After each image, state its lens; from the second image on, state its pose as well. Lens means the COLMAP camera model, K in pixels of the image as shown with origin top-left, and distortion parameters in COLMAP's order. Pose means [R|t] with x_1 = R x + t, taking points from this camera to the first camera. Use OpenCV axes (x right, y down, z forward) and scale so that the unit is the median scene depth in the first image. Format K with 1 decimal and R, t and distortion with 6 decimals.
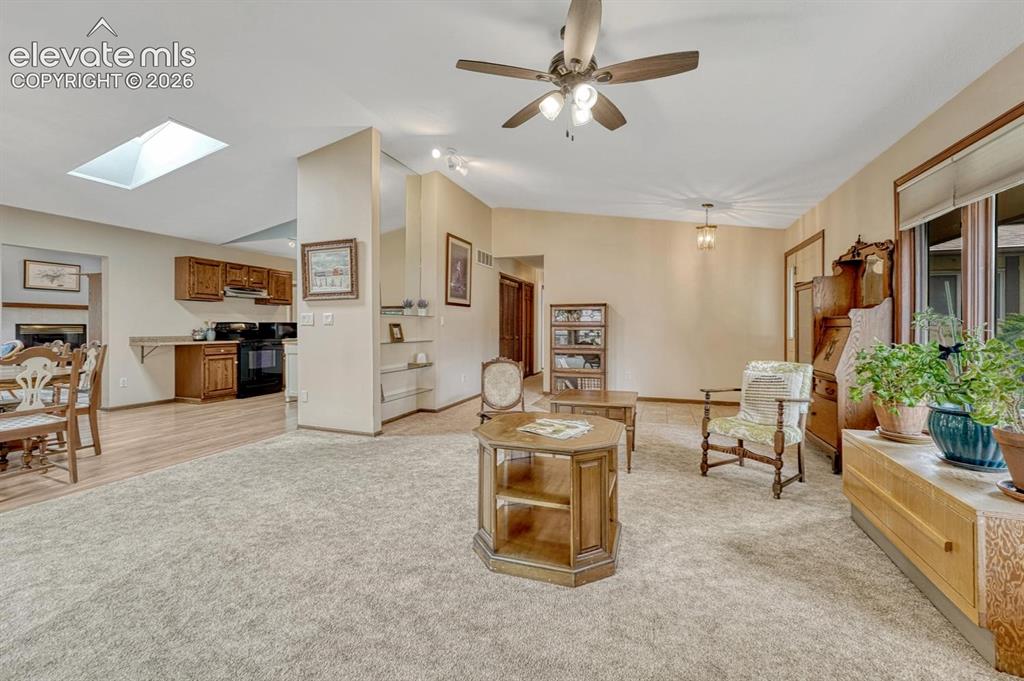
lens RADIAL K [[422.1, 0, 507.4], [0, 422.1, 327.9], [0, 0, 1]] dist [-0.000424, 0.000513]
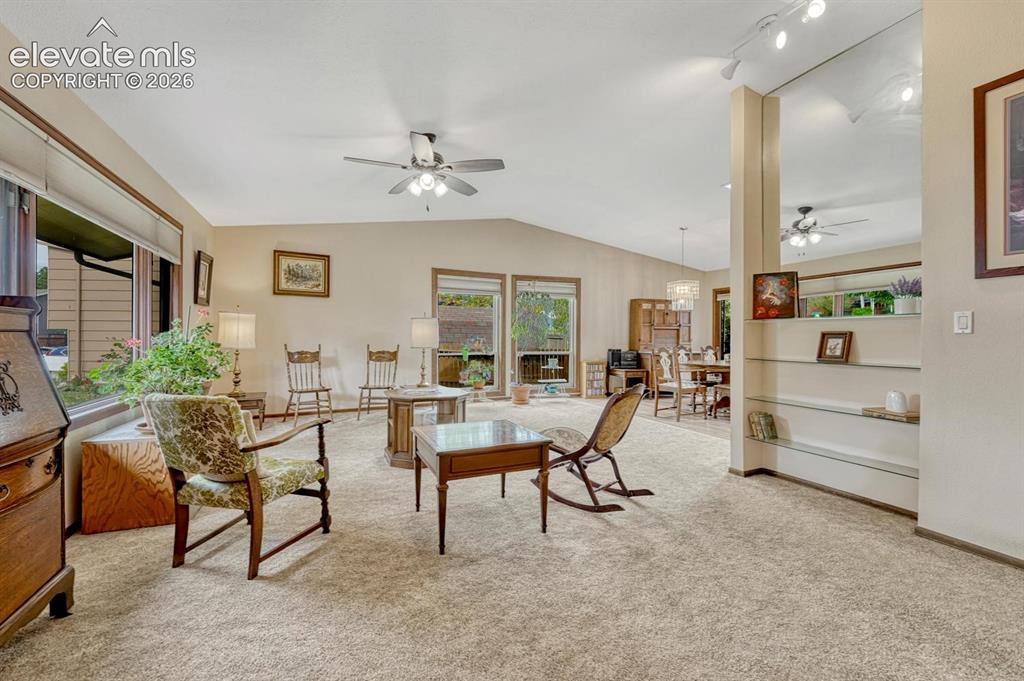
lens RADIAL K [[423.3, 0, 512.0], [0, 423.3, 340.5], [0, 0, 1]] dist [-0.004211, -0.000312]
pose [[-0.718611, 0.002057, -0.695409, 0.364480], [-0.005005, 0.999954, 0.008129, 0.000301], [0.695394, 0.009322, -0.718568, 0.856164]]
